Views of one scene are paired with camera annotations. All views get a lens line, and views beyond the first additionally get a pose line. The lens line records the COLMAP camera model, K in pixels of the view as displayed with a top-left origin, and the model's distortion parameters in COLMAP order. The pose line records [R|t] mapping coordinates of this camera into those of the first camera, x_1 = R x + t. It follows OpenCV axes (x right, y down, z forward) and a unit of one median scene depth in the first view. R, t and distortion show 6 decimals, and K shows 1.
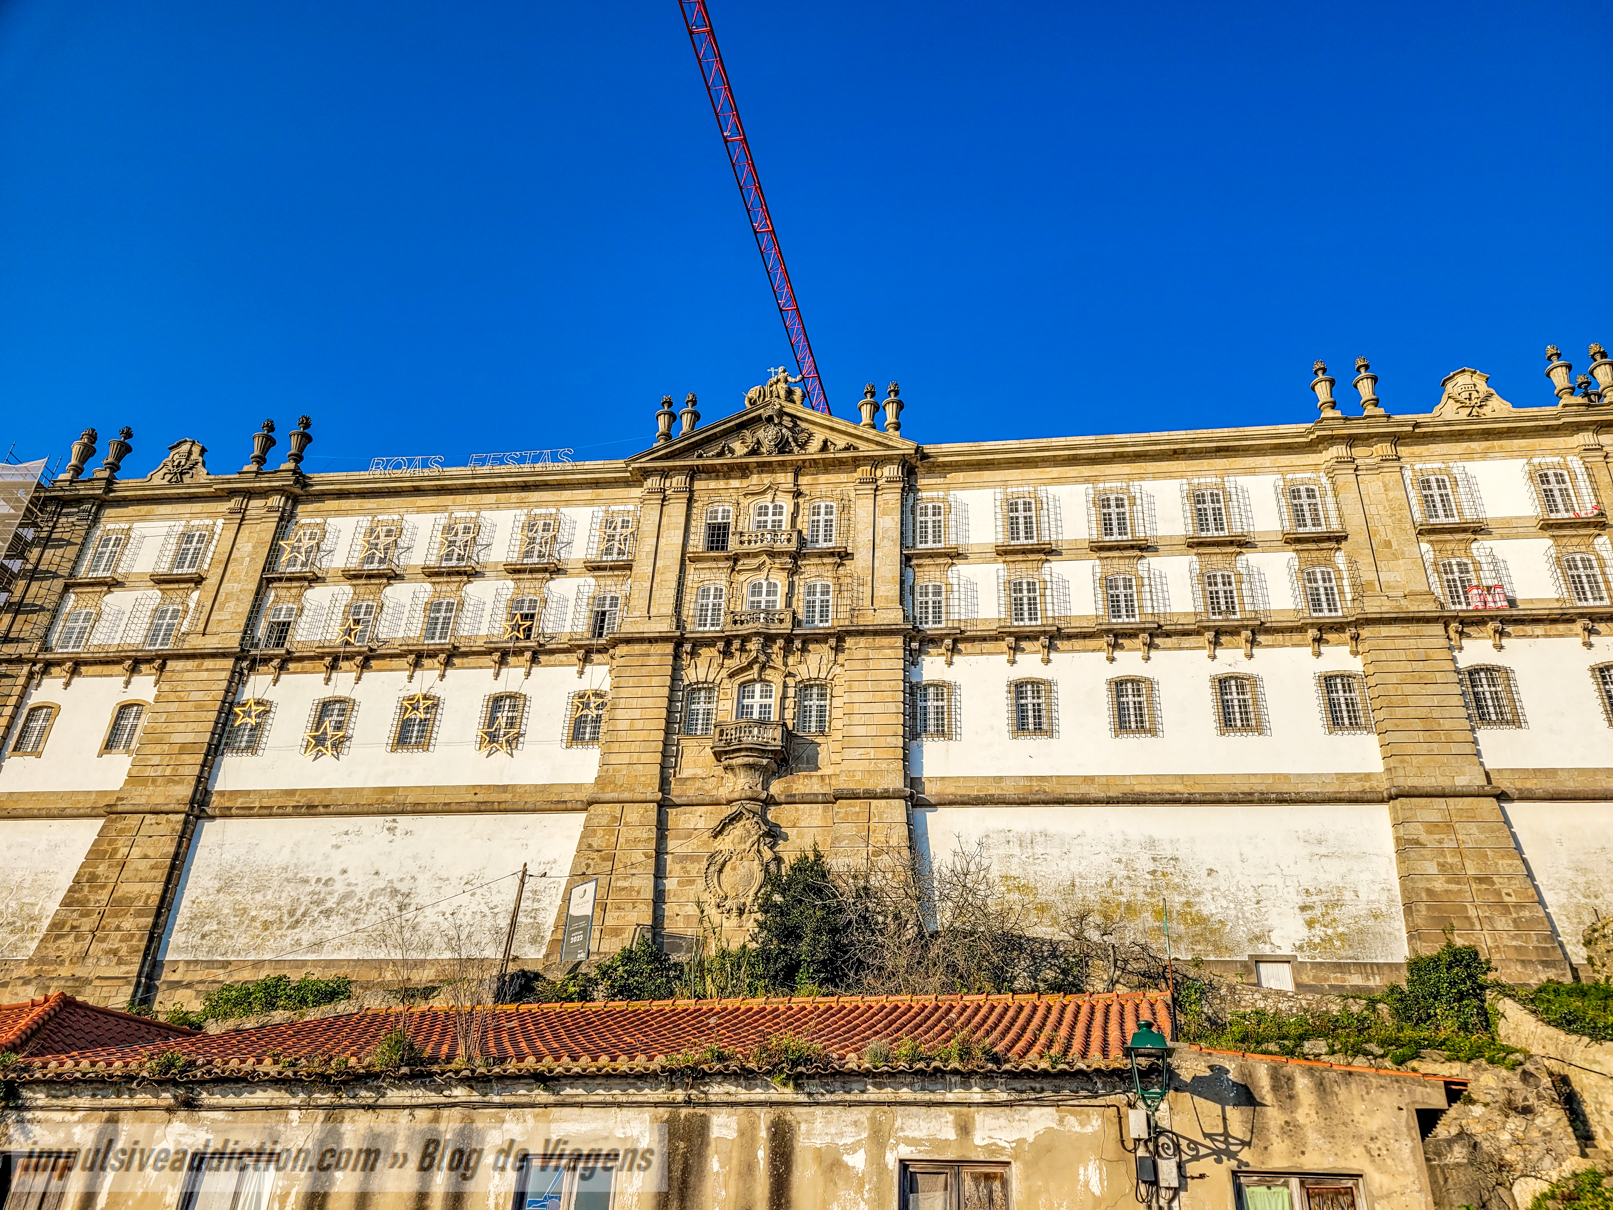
lens RADIAL K [[1226.0, 0, 830.9], [0, 1226.0, 604.8], [0, 0, 1]] dist [0.053350, -0.025683]
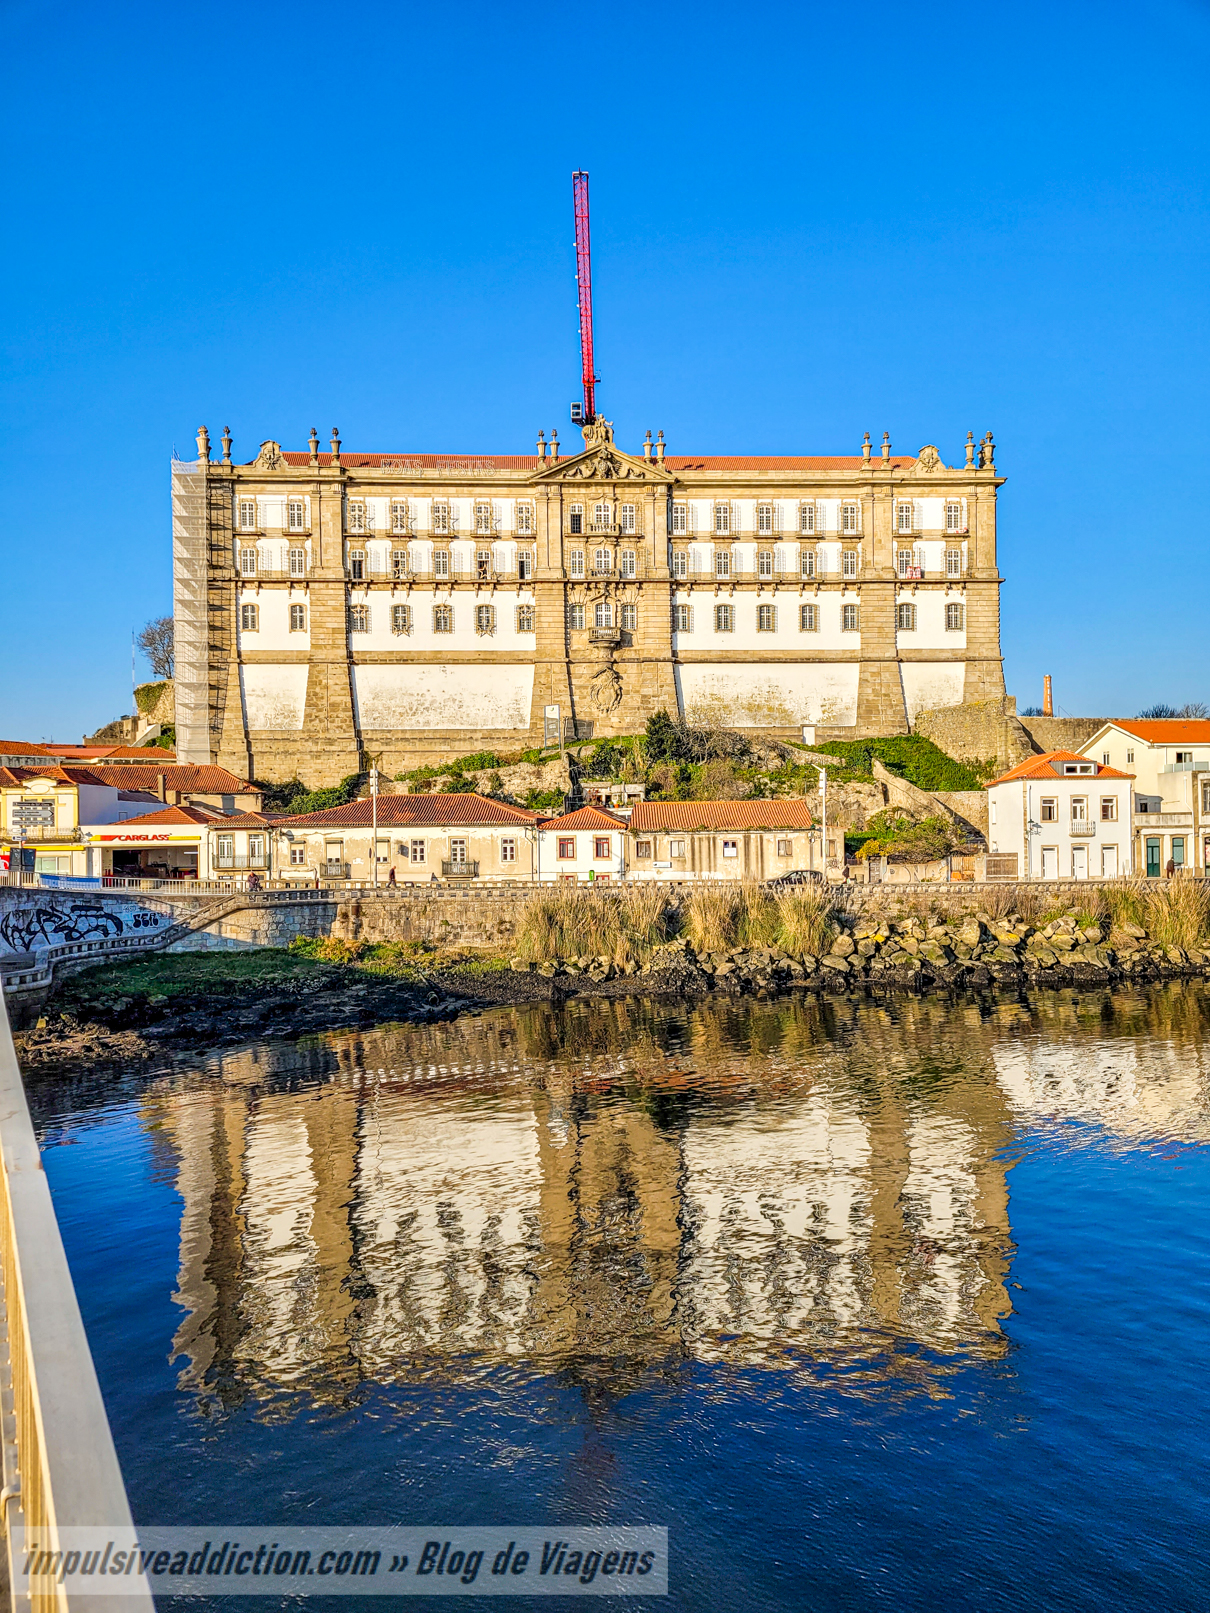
lens RADIAL K [[1226.0, 0, 605.8], [0, 1226.0, 813.1], [0, 0, 1]] dist [0.053350, -0.025683]
pose [[0.977978, -0.042573, 0.204318, -0.517347], [-0.063949, 0.870762, 0.487529, -0.678001], [-0.198668, -0.489859, 0.848863, -1.046643]]
